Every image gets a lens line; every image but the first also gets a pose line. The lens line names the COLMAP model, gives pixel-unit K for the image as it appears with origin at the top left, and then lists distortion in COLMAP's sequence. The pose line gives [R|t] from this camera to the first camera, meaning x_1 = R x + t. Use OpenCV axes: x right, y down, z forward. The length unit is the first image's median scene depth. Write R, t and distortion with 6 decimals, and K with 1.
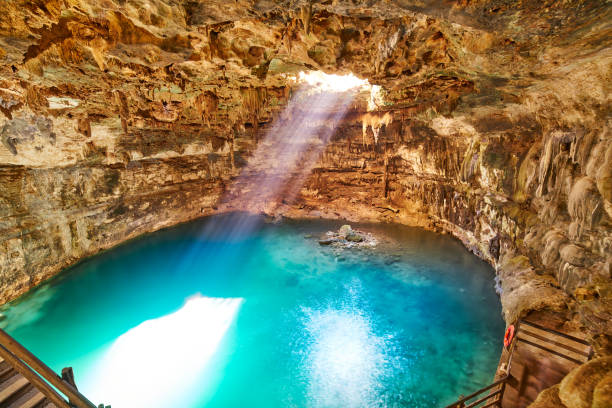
lens RADIAL K [[251.5, 0, 299.9], [0, 251.5, 208.2], [0, 0, 1]] dist [-0.069609, 0.005128]
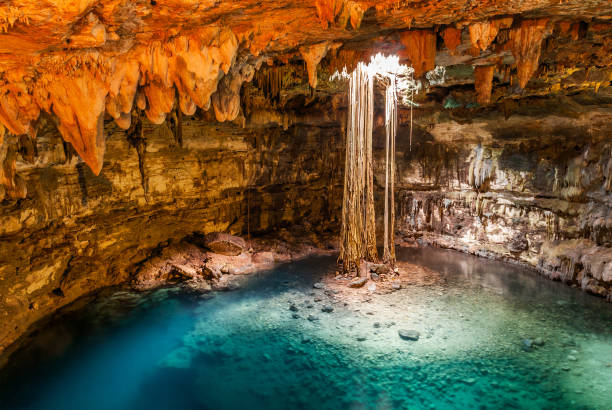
lens RADIAL K [[393.9, 0, 308.7], [0, 393.9, 223.9], [0, 0, 1]] dist [0.018109, 0.000928]
pose [[0.681798, -0.128657, 0.720138, -0.627381], [0.173863, 0.984705, 0.011316, -0.059684], [-0.710579, 0.117490, 0.693739, 0.230464]]
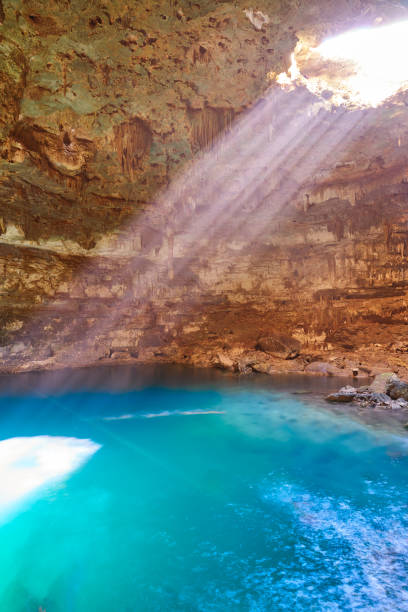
lens RADIAL K [[422.1, 0, 195.6], [0, 422.1, 307.8], [0, 0, 1]] dist [-0.056401, 0.053128]
pose [[0.971610, 0.029539, -0.234738, 0.016279], [-0.092074, 0.961167, -0.260156, 0.160539], [0.217937, 0.274383, 0.936599, 0.140600]]
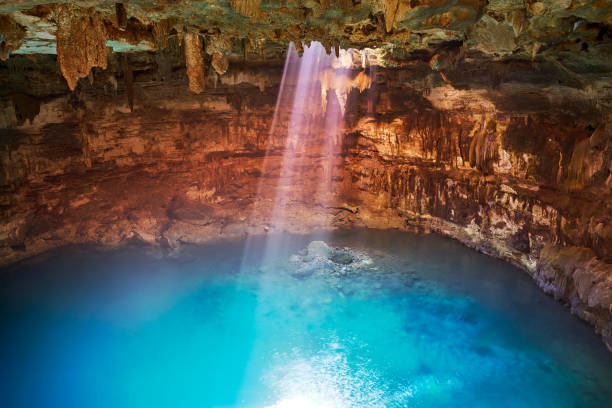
lens RADIAL K [[422.1, 0, 304.2], [0, 422.1, 205.2], [0, 0, 1]] dist [-0.056401, 0.053128]
pose [[0.835385, -0.105824, 0.539383, -0.365922], [0.104826, 0.993954, 0.032657, -0.055949], [-0.539578, 0.029260, 0.841427, 0.079015]]
